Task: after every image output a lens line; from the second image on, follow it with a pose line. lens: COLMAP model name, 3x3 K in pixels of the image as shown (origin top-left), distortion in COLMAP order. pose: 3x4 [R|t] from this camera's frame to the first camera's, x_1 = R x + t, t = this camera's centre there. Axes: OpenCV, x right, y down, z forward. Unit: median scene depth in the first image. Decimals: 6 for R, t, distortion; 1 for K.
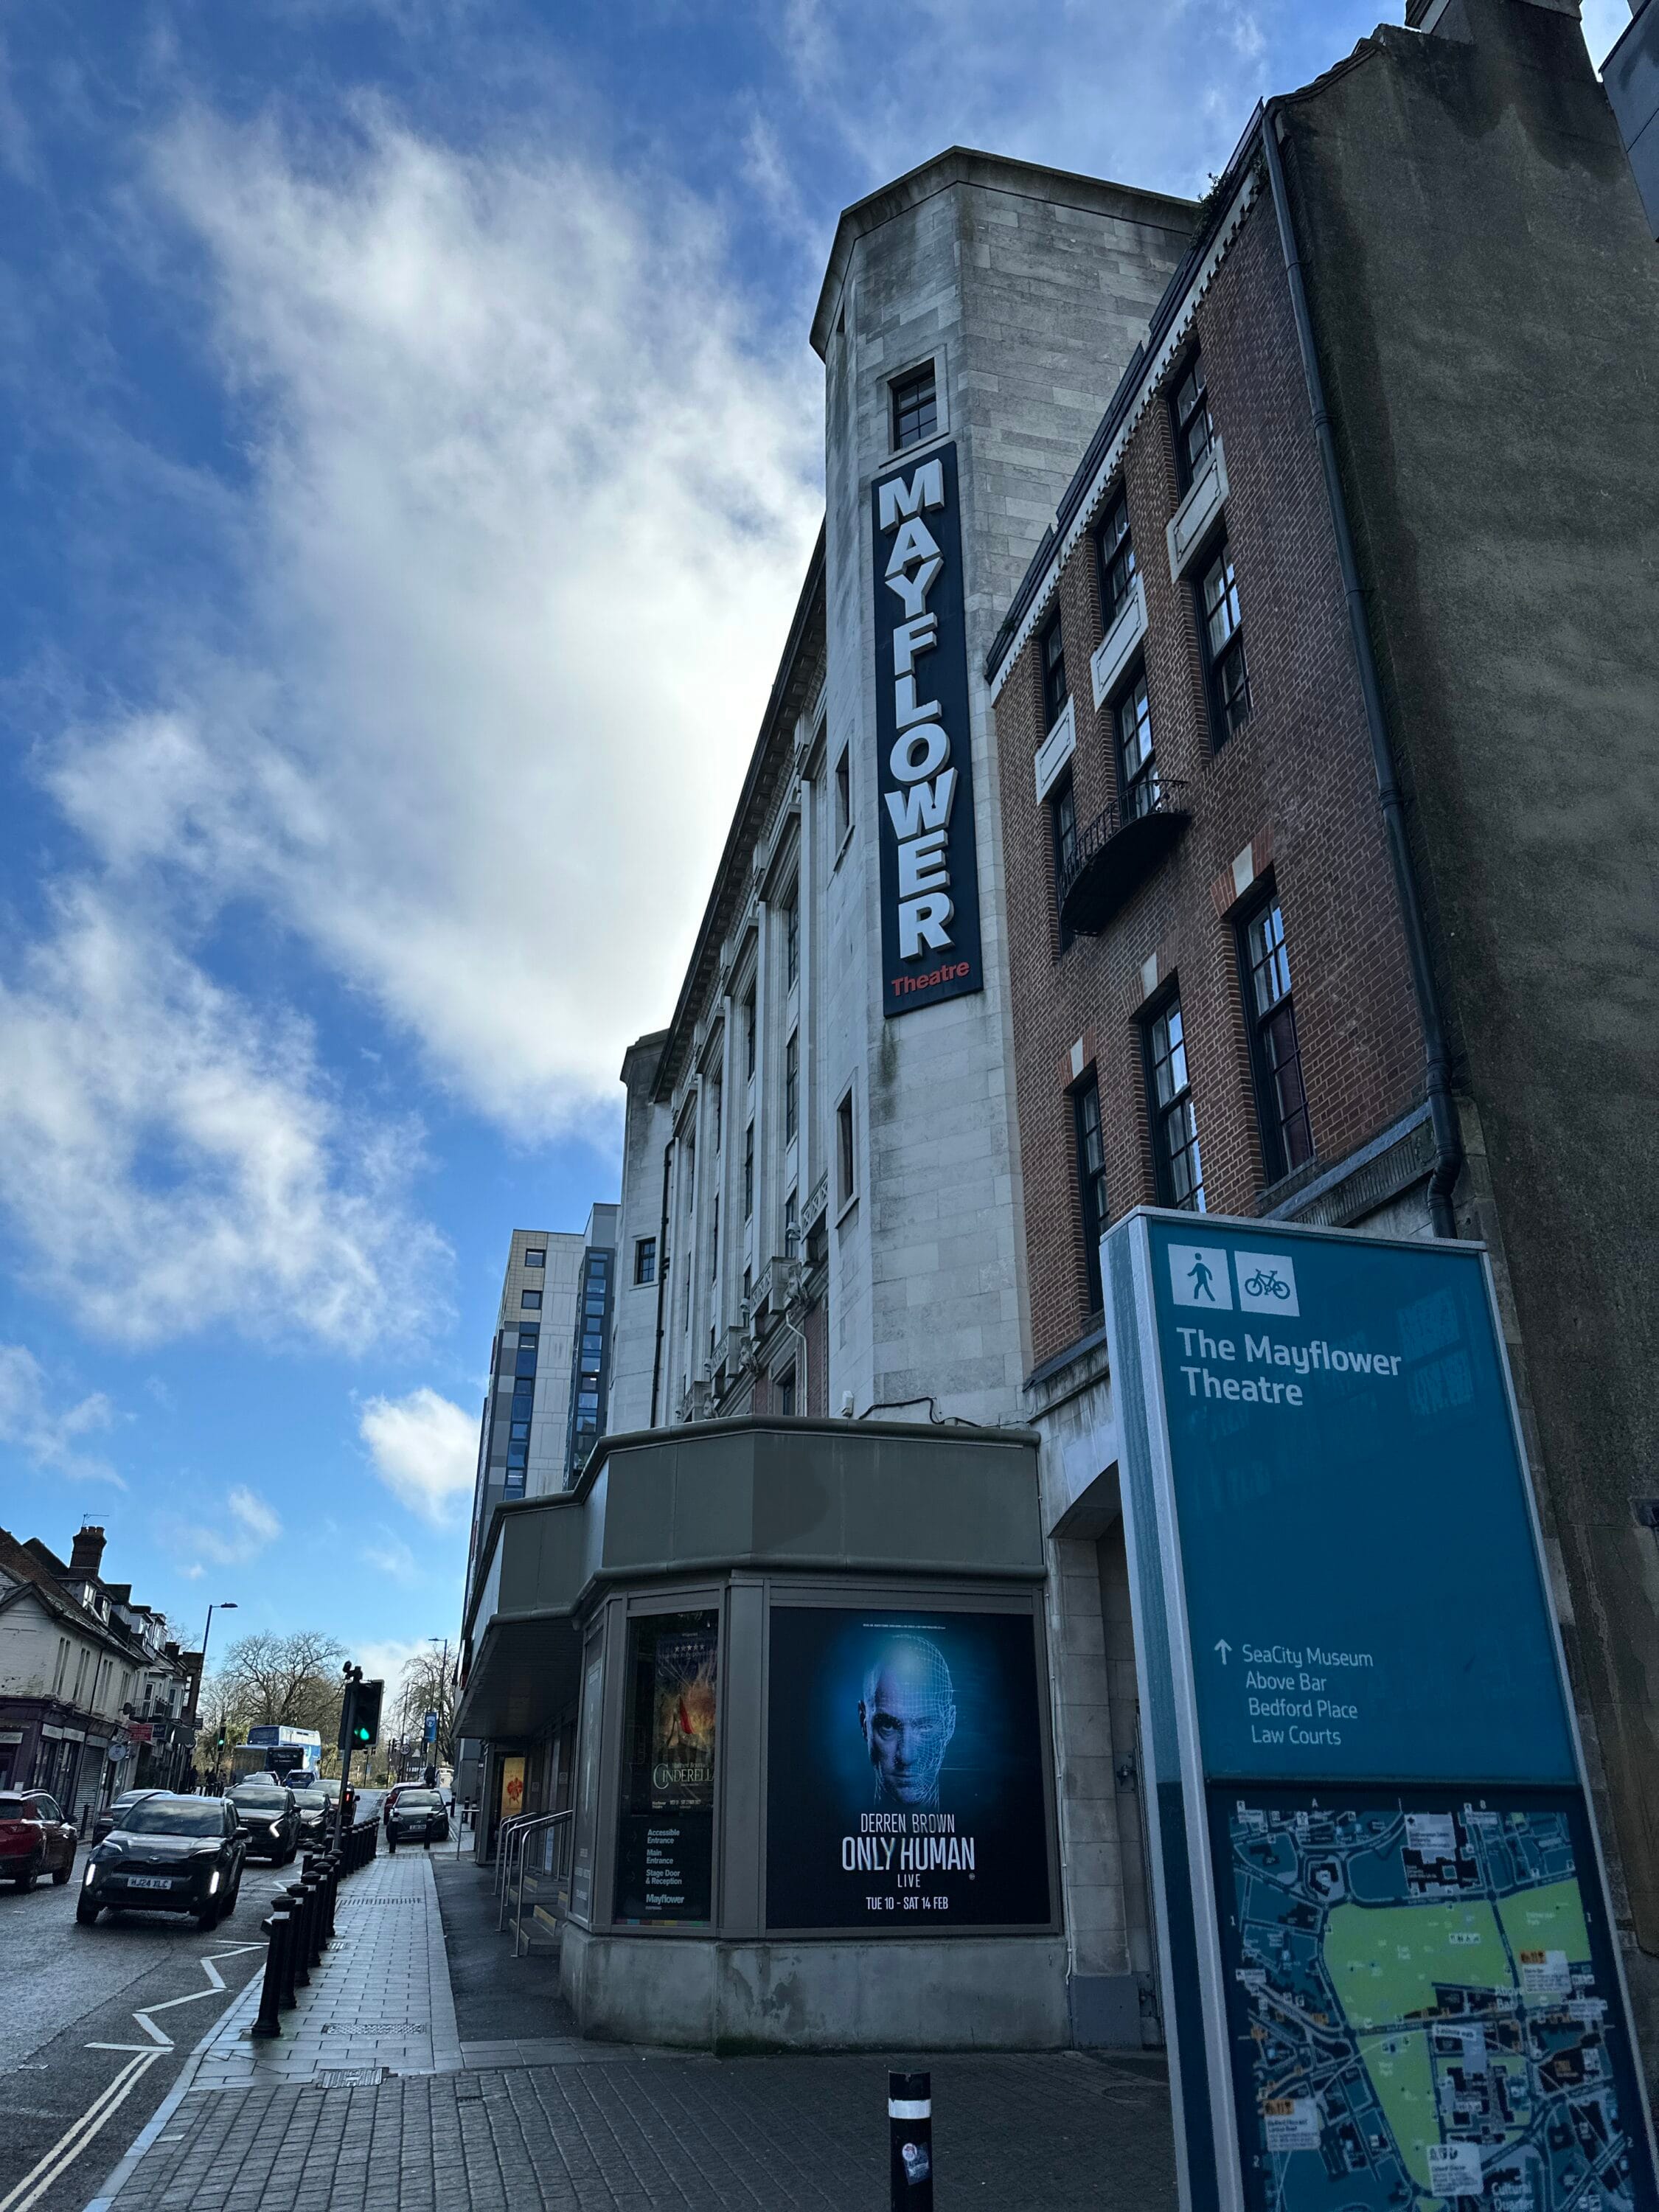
lens RADIAL K [[1526.6, 0, 829.5], [0, 1526.6, 1106.0], [0, 0, 1]] dist [0.074555, -0.096773]
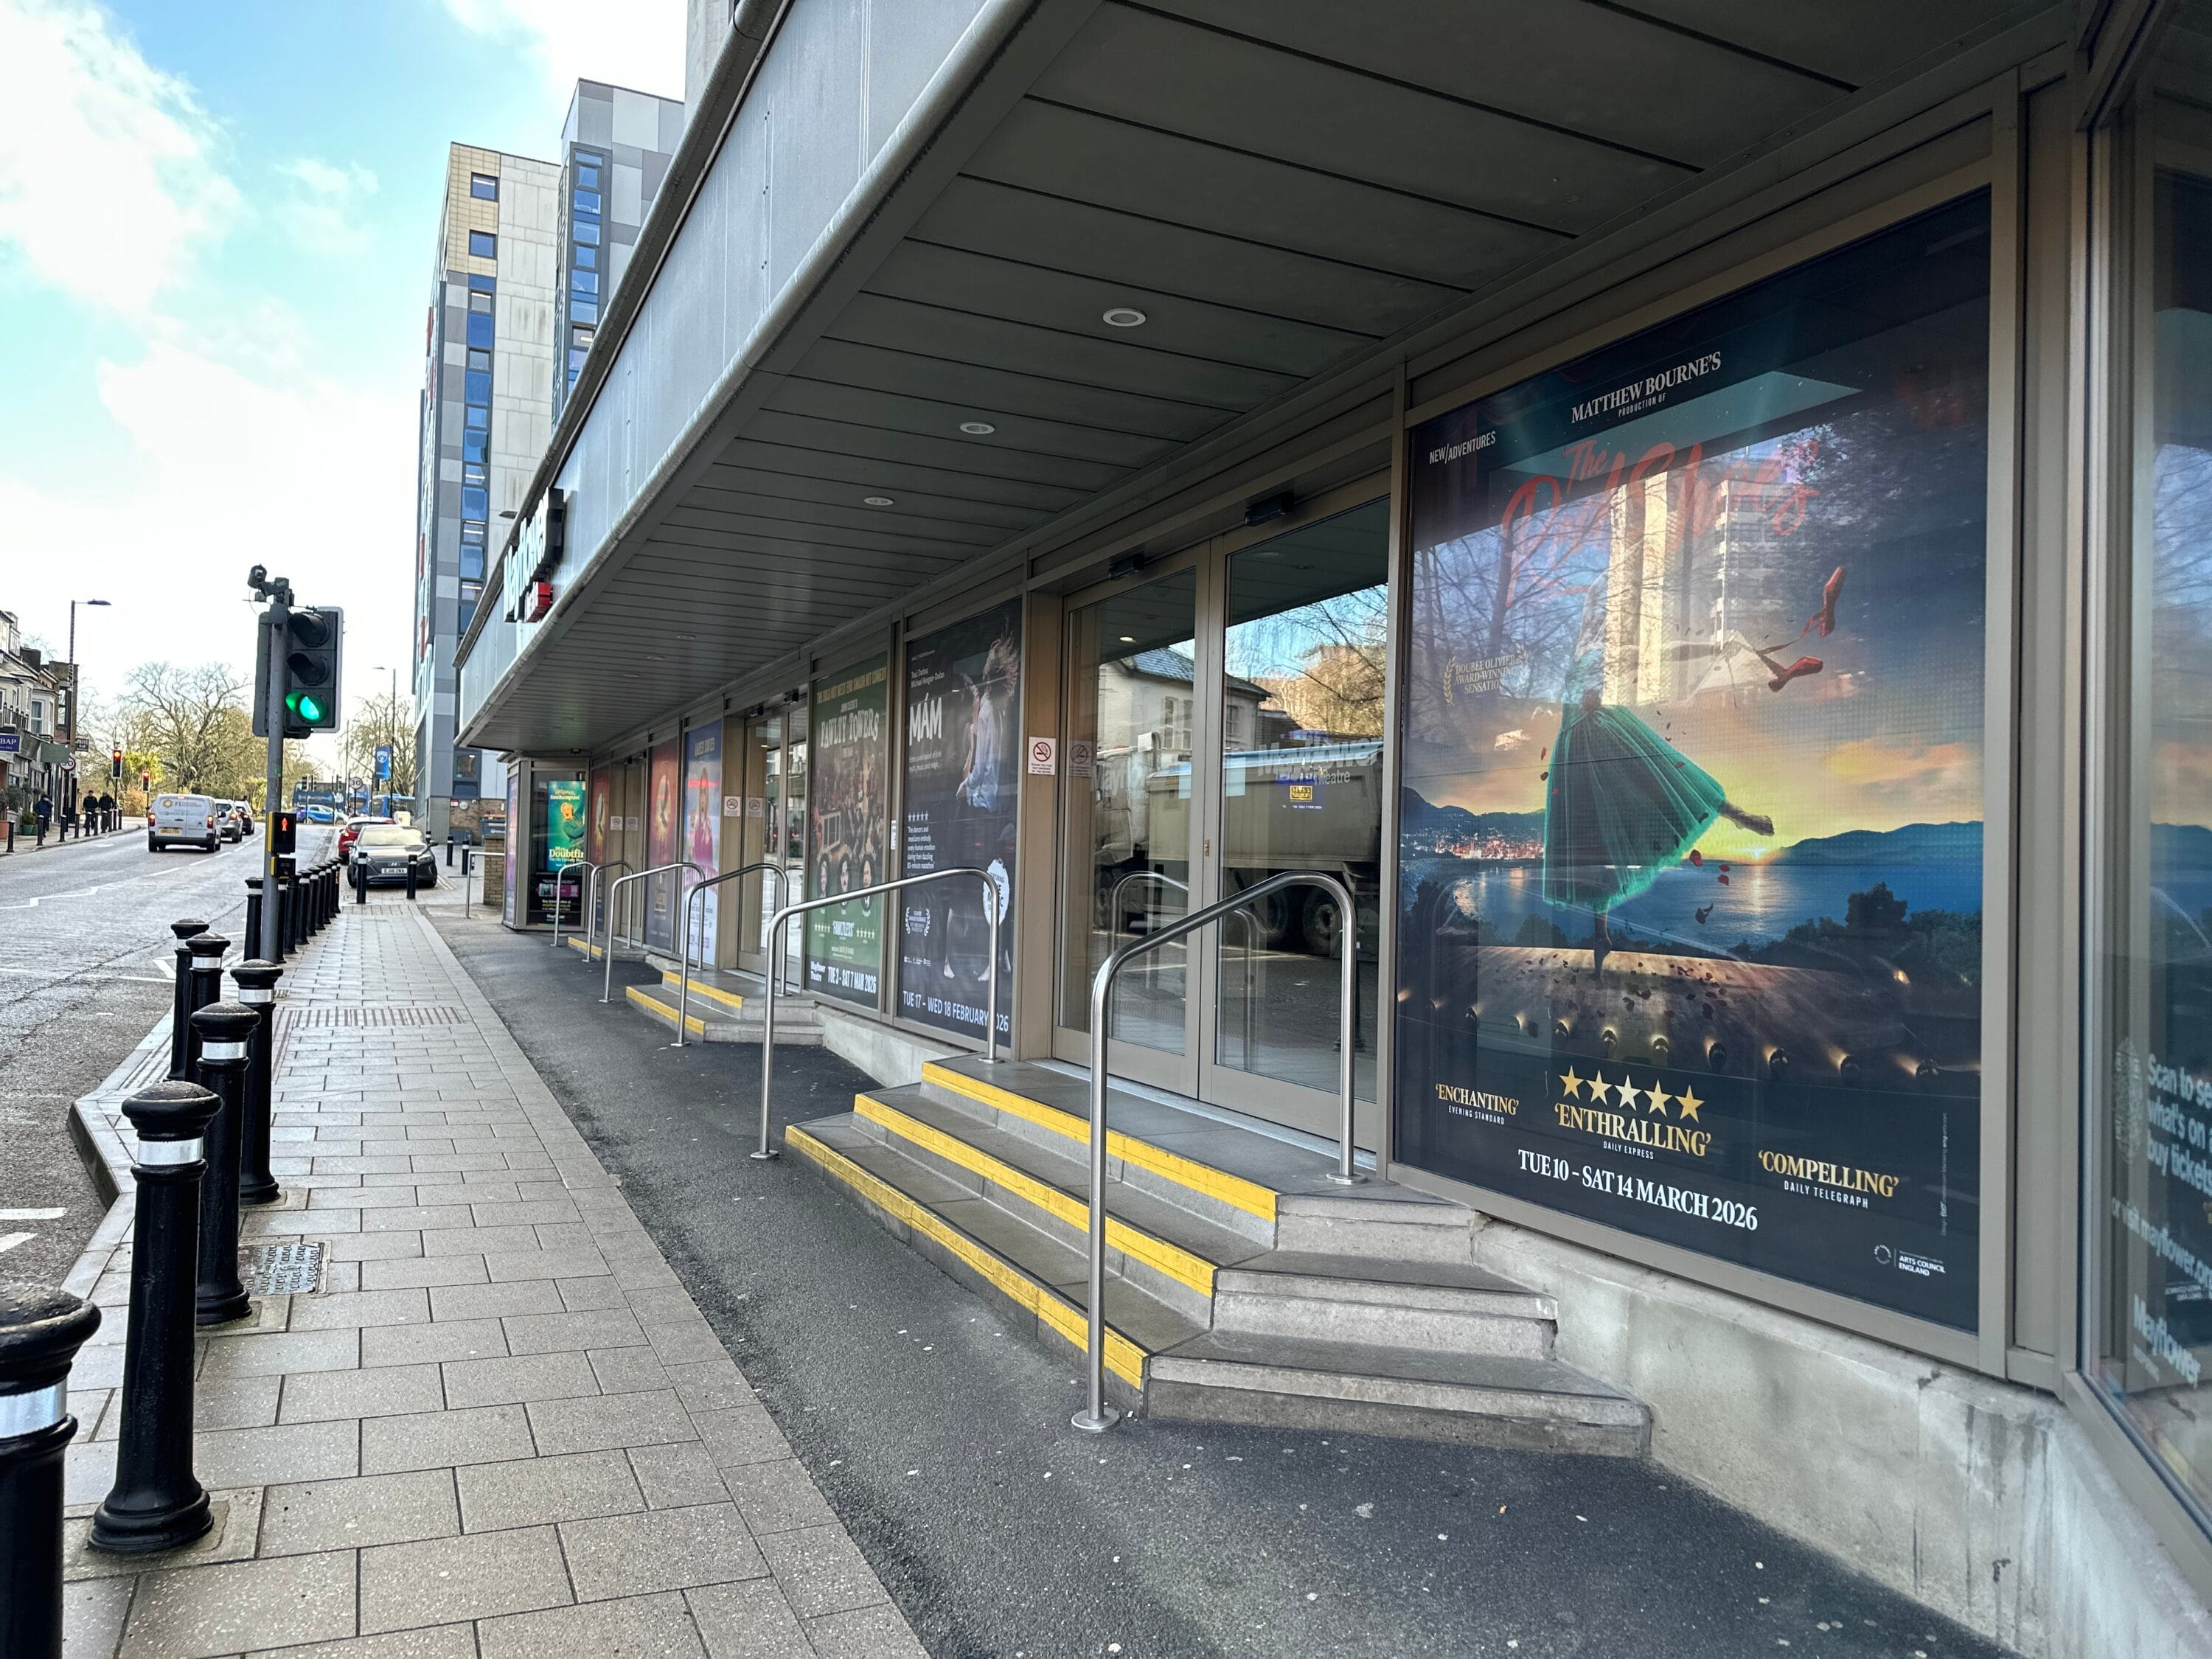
lens RADIAL K [[1526.6, 0, 1106.0], [0, 1526.6, 829.5], [0, 0, 1]] dist [0.074555, -0.096773]
pose [[0.977770, 0.028575, 0.207725, -0.046729], [-0.108553, 0.916561, 0.384880, 0.067615], [-0.179394, -0.398873, 0.899287, 0.150882]]
